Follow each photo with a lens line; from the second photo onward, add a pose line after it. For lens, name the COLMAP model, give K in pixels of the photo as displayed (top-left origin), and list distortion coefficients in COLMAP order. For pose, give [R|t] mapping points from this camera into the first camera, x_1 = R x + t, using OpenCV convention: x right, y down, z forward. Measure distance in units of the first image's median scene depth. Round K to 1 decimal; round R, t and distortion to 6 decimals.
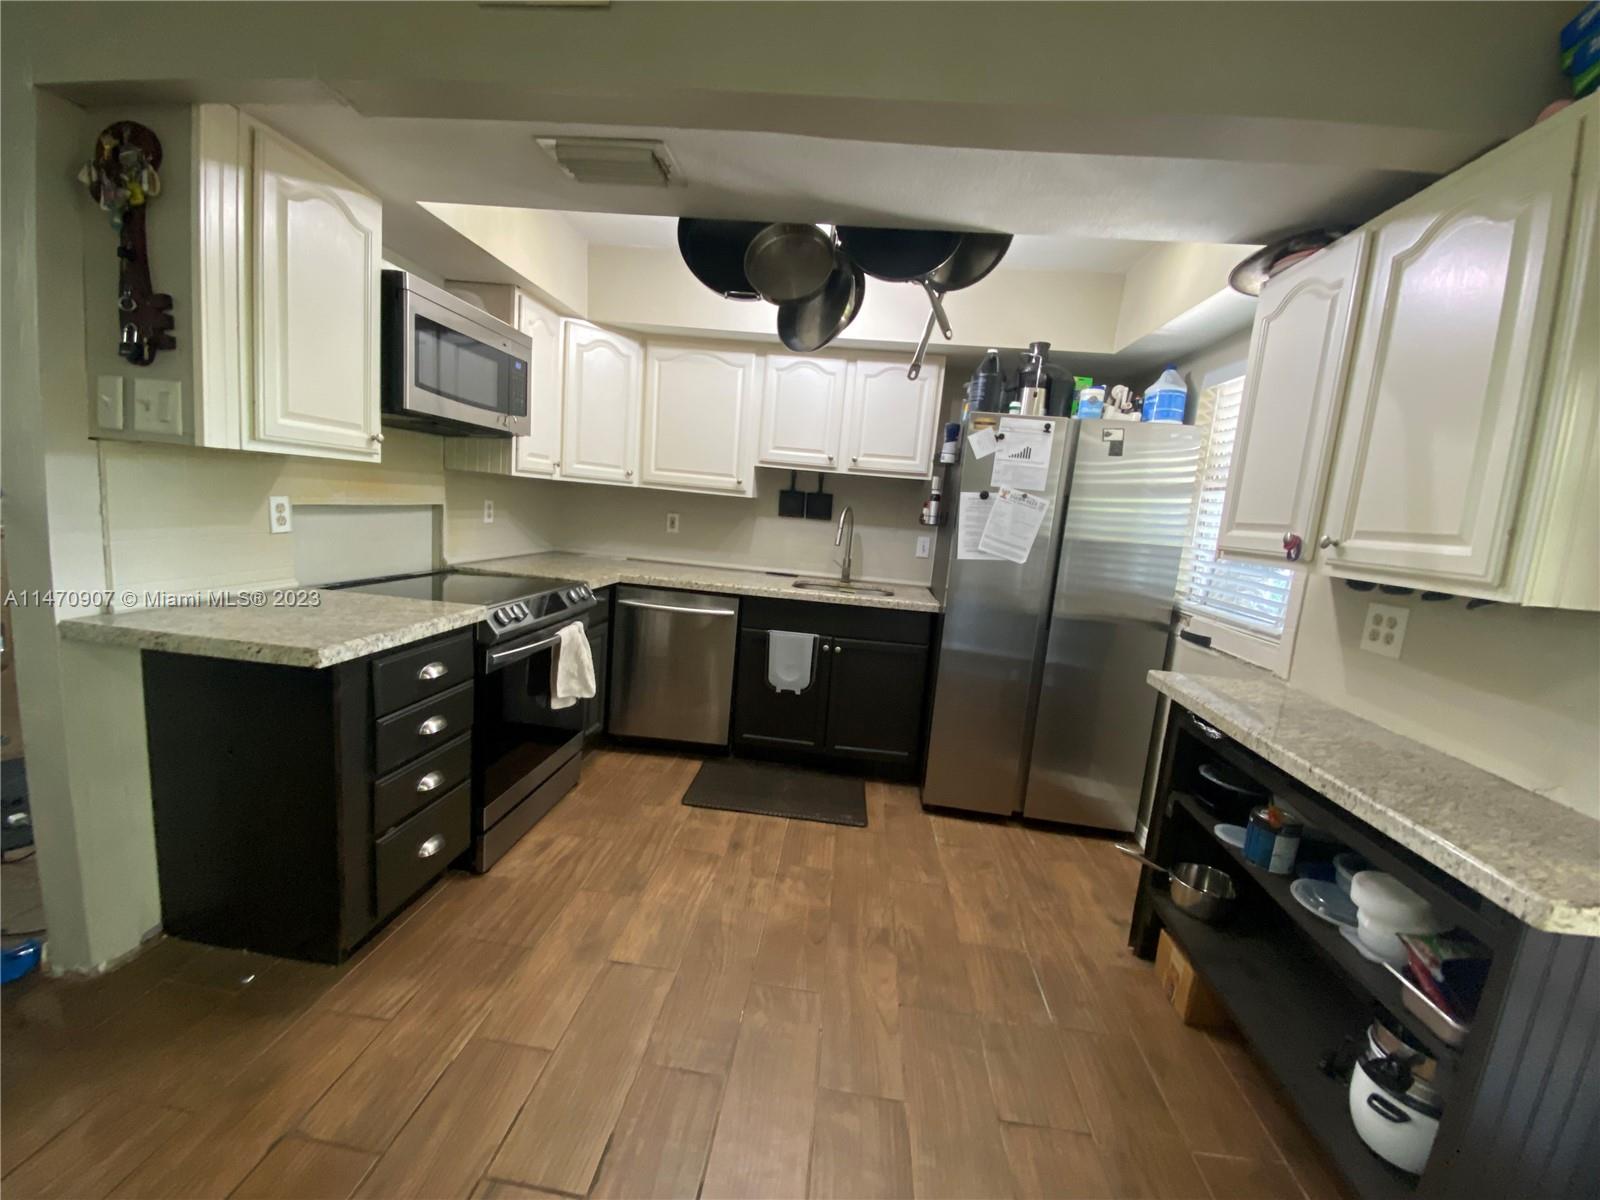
lens RADIAL K [[648.9, 0, 802.0], [0, 648.9, 597.0], [0, 0, 1]] dist [0.000527, -0.000154]
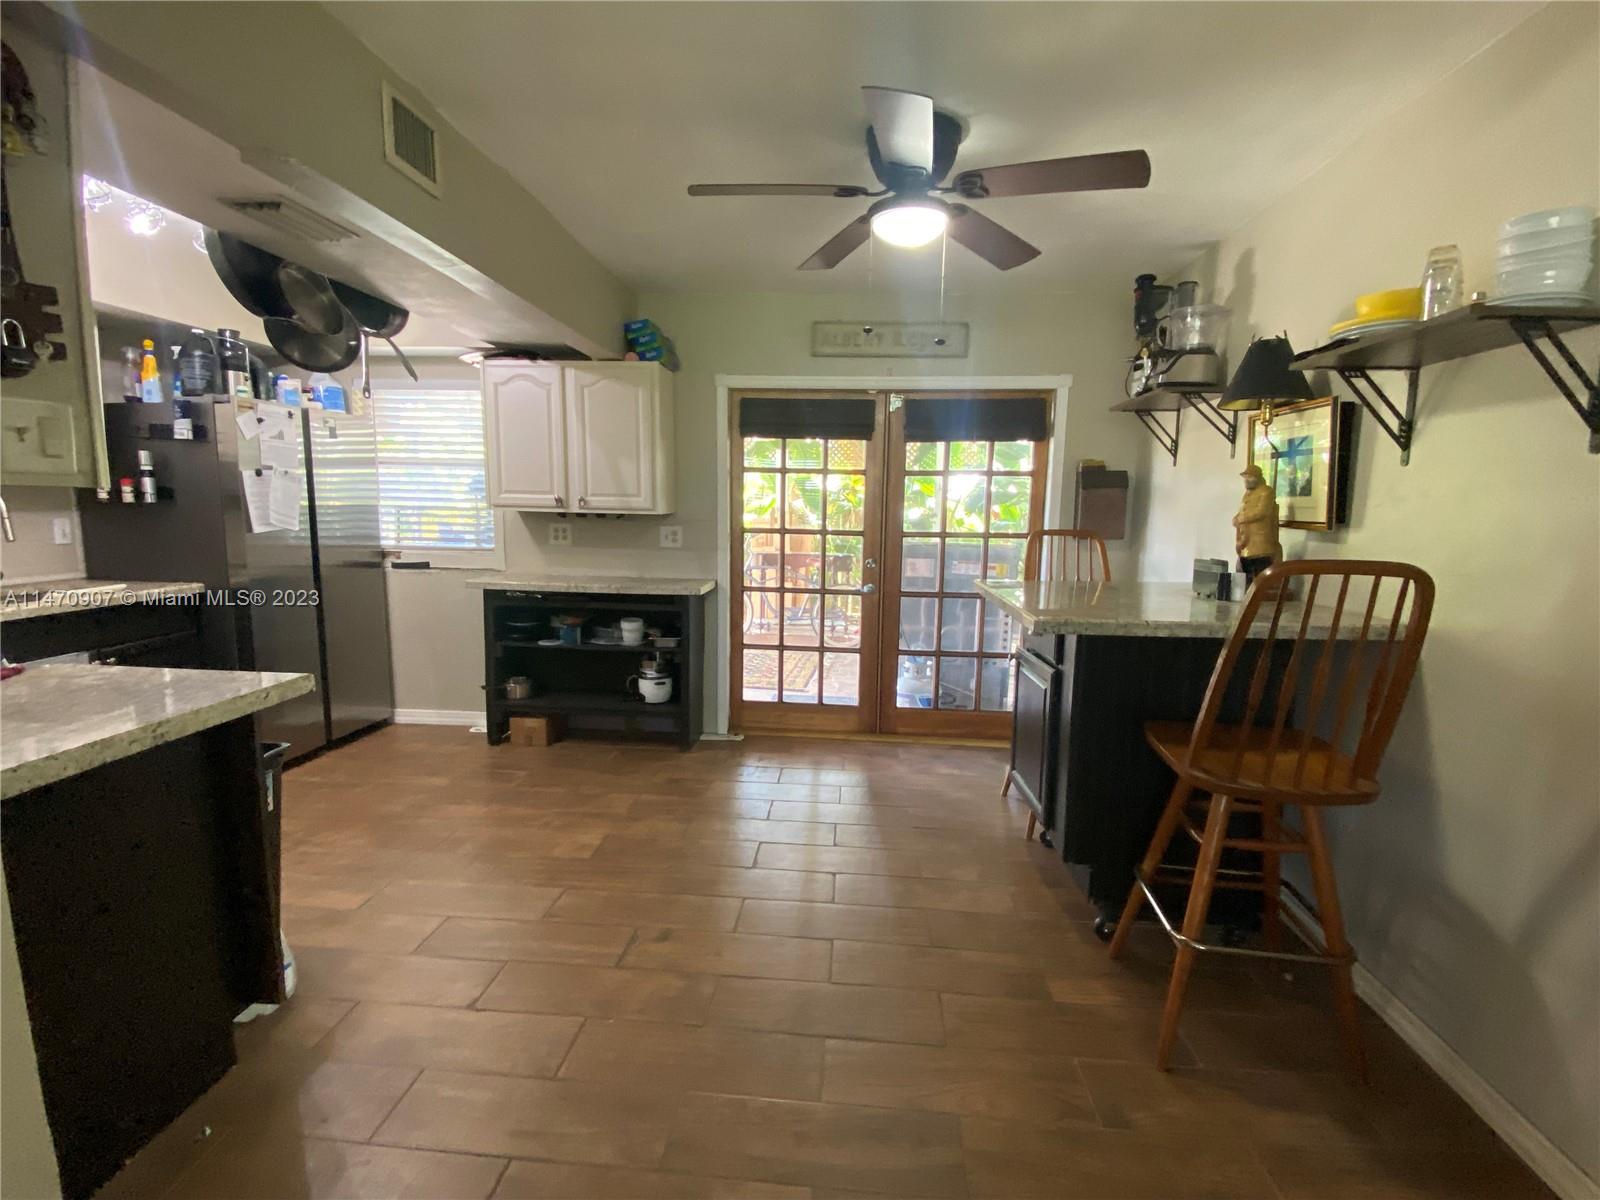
lens RADIAL K [[704.9, 0, 804.0], [0, 704.9, 595.6], [0, 0, 1]] dist [-0.002536, -0.000398]
pose [[-0.009207, -0.211902, 0.977248, -1.391628], [0.122122, 0.969735, 0.211423, -0.140822], [-0.992472, 0.121290, 0.016949, 0.130327]]
